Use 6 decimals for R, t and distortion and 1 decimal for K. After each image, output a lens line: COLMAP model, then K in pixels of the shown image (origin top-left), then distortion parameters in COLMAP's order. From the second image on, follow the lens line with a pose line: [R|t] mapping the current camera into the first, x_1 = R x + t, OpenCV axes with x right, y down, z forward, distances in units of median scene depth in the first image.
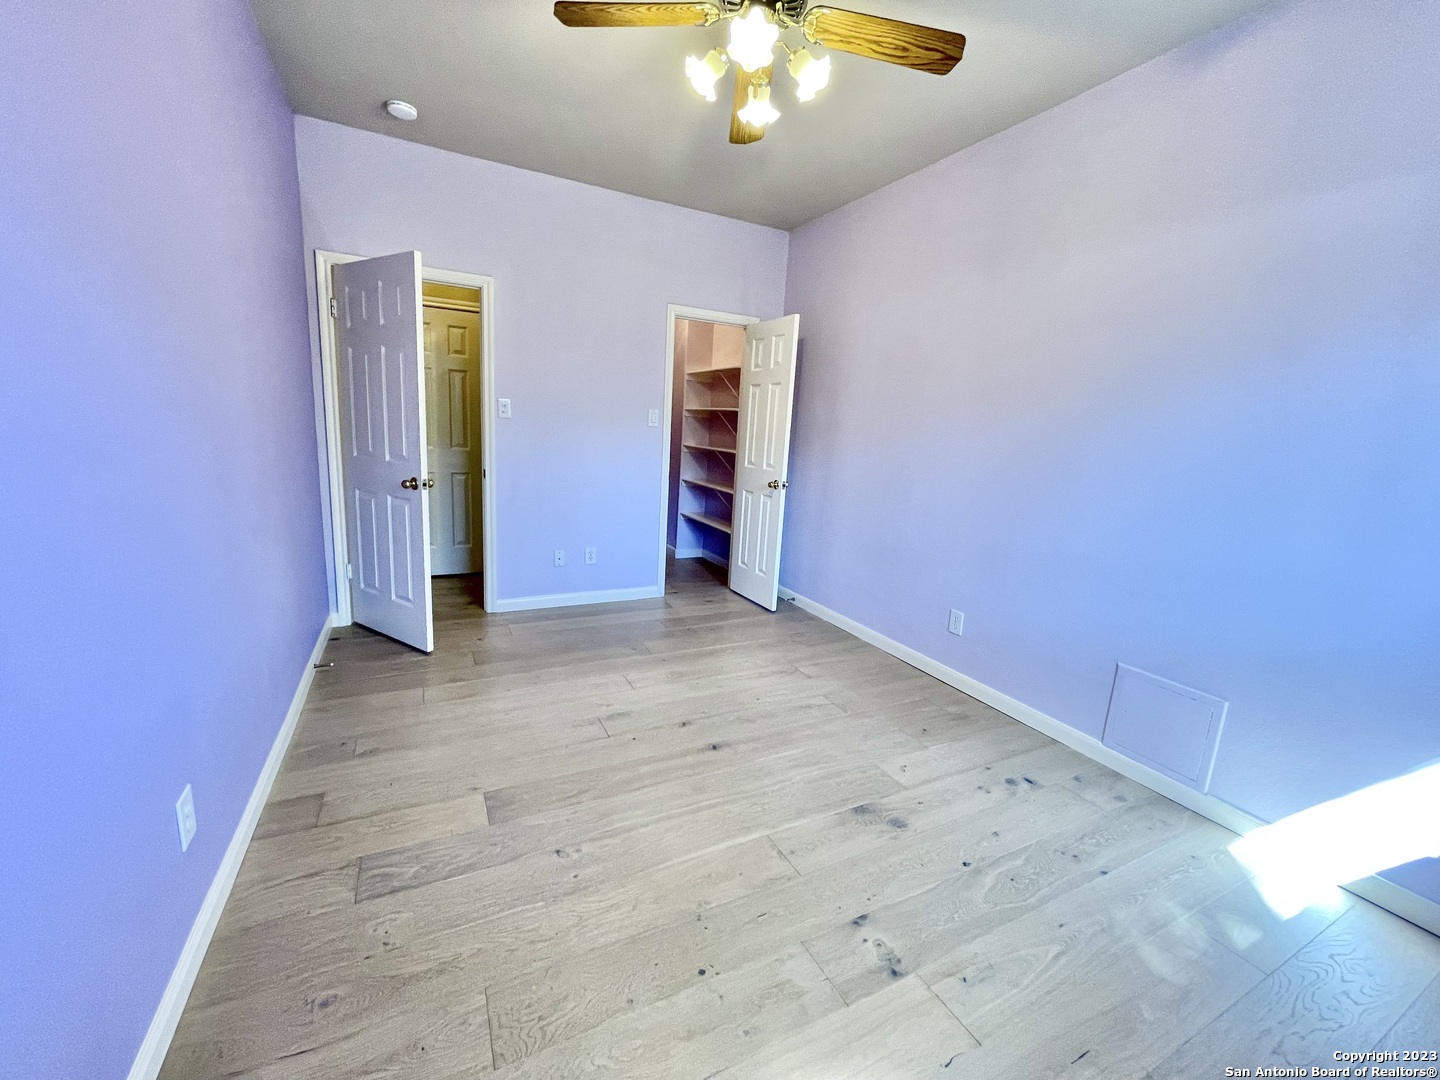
lens RADIAL K [[578.9, 0, 715.9], [0, 578.9, 537.9], [0, 0, 1]] dist [0.002719, -0.000413]
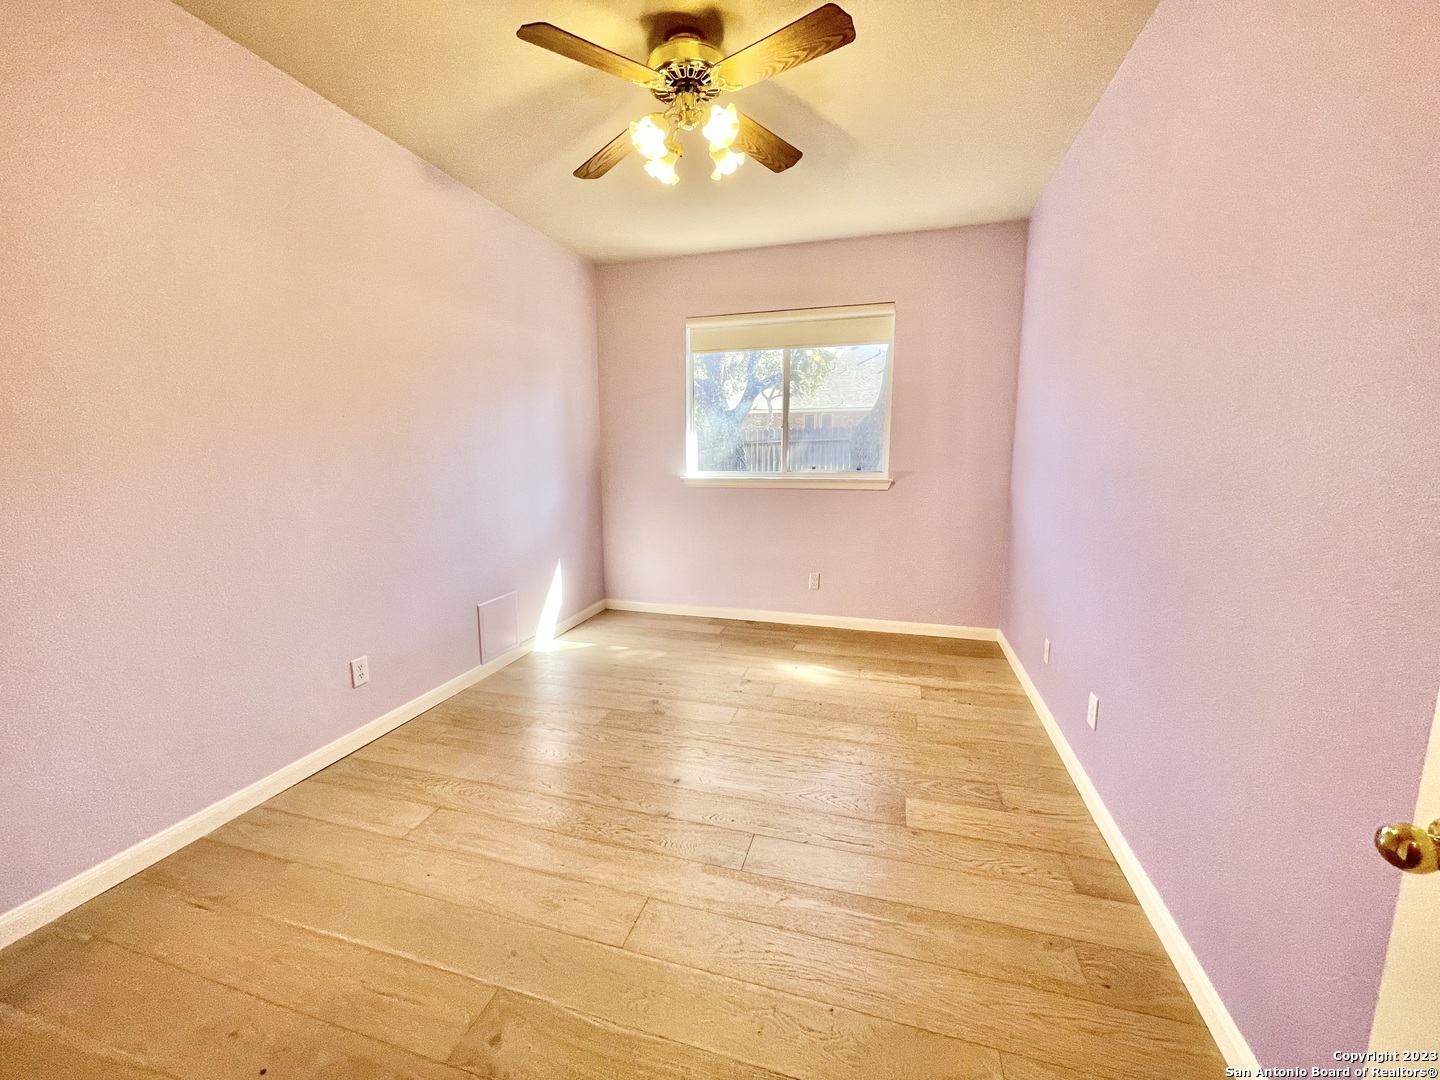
lens RADIAL K [[578.9, 0, 717.3], [0, 578.9, 538.5], [0, 0, 1]] dist [0.002719, -0.000413]
pose [[-0.723993, -0.156298, 0.671867, -0.814342], [0.095099, 0.942076, 0.321635, -0.420654], [-0.683220, 0.296755, -0.667193, 1.867218]]
